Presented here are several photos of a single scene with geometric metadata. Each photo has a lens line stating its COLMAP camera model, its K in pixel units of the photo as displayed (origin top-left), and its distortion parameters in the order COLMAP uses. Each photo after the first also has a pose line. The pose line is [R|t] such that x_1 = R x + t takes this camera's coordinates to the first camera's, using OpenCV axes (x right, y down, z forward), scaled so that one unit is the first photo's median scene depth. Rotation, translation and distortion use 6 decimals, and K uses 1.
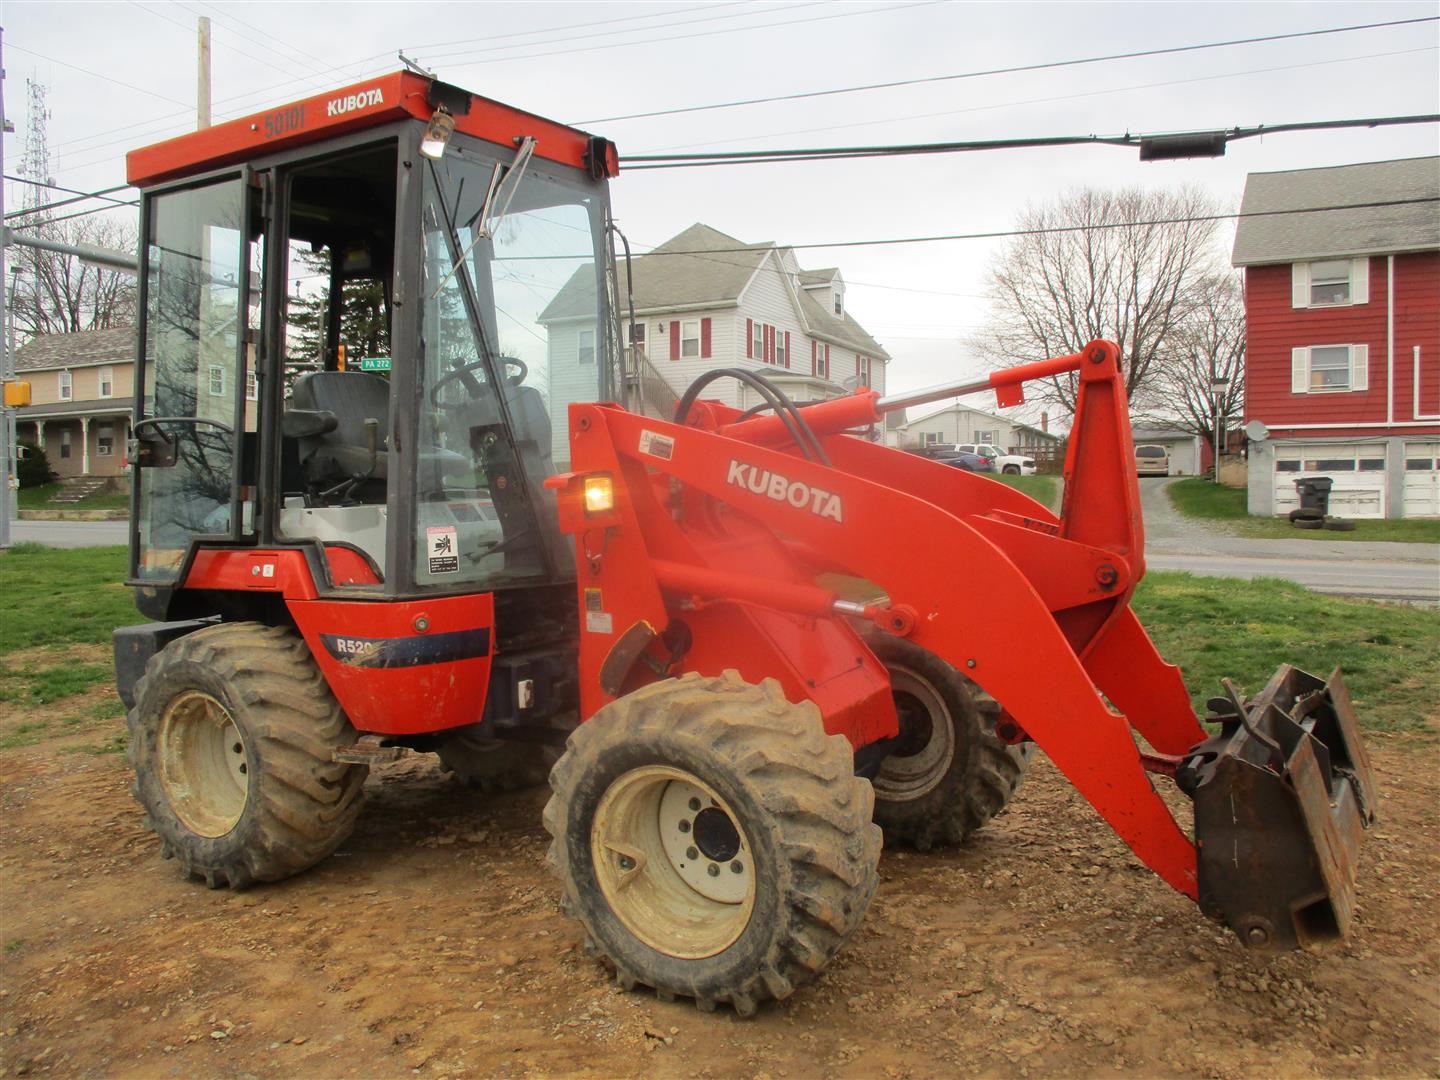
lens RADIAL K [[1205.4, 0, 732.9], [0, 1205.4, 538.6], [0, 0, 1]] dist [-0.015661, -0.014767]
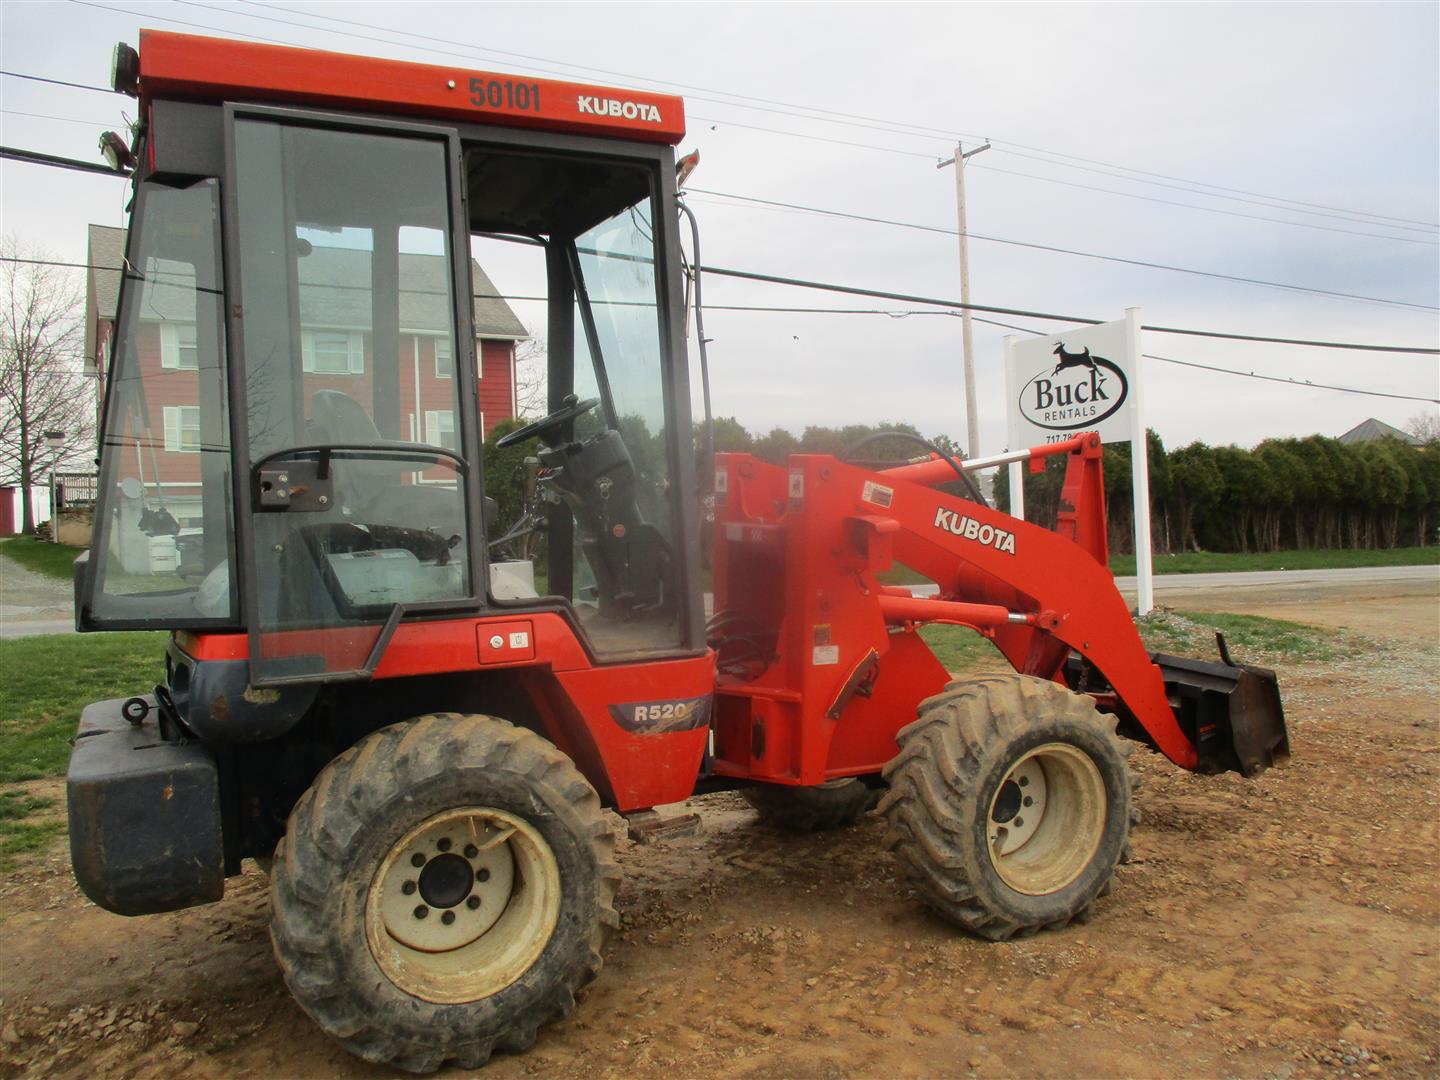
lens RADIAL K [[1205.4, 0, 734.3], [0, 1205.4, 538.2], [0, 0, 1]] dist [-0.015661, -0.014767]
pose [[0.524927, -0.012330, 0.851058, -1.108430], [0.054457, 0.998333, -0.019125, -0.020515], [-0.849403, 0.056385, 0.524723, 0.499570]]
